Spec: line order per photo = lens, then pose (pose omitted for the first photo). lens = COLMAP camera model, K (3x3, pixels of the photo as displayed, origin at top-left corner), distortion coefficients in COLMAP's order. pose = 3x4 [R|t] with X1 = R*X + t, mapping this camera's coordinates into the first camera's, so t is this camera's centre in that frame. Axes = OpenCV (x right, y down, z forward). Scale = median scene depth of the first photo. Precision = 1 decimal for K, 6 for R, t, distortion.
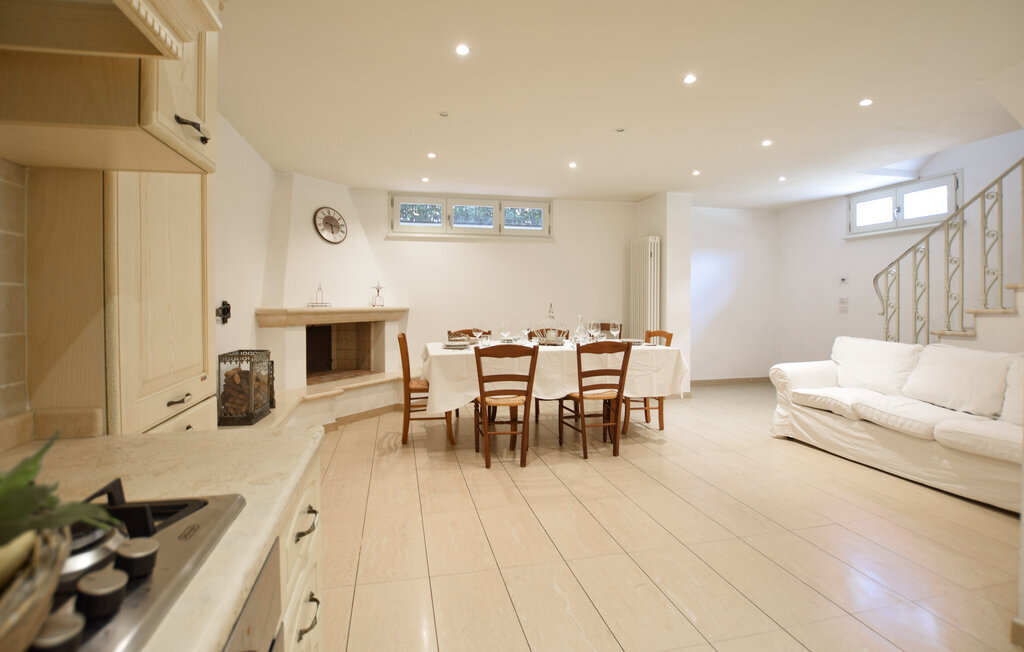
lens RADIAL K [[469.6, 0, 505.8], [0, 469.6, 307.9], [0, 0, 1]] dist [-0.026210, 0.000485]
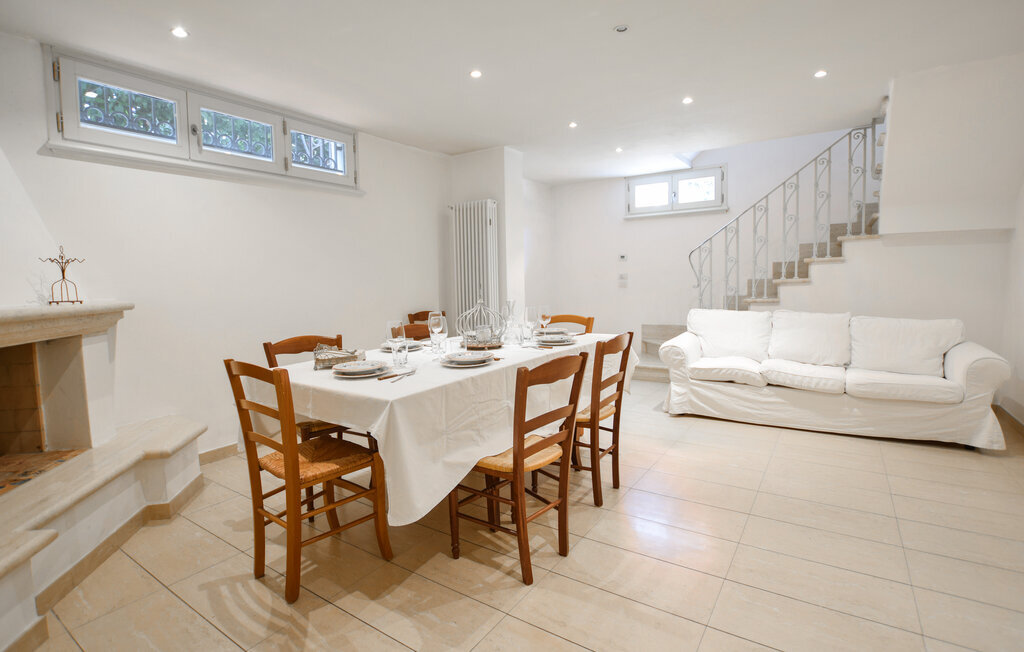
lens RADIAL K [[483.5, 0, 512.0], [0, 483.5, 326.0], [0, 0, 1]] dist [-0.025752, 0.001476]
pose [[0.734014, -0.083131, 0.674027, -0.269806], [0.035716, 0.995832, 0.083926, -0.005082], [-0.678195, -0.037530, 0.733924, 0.403219]]
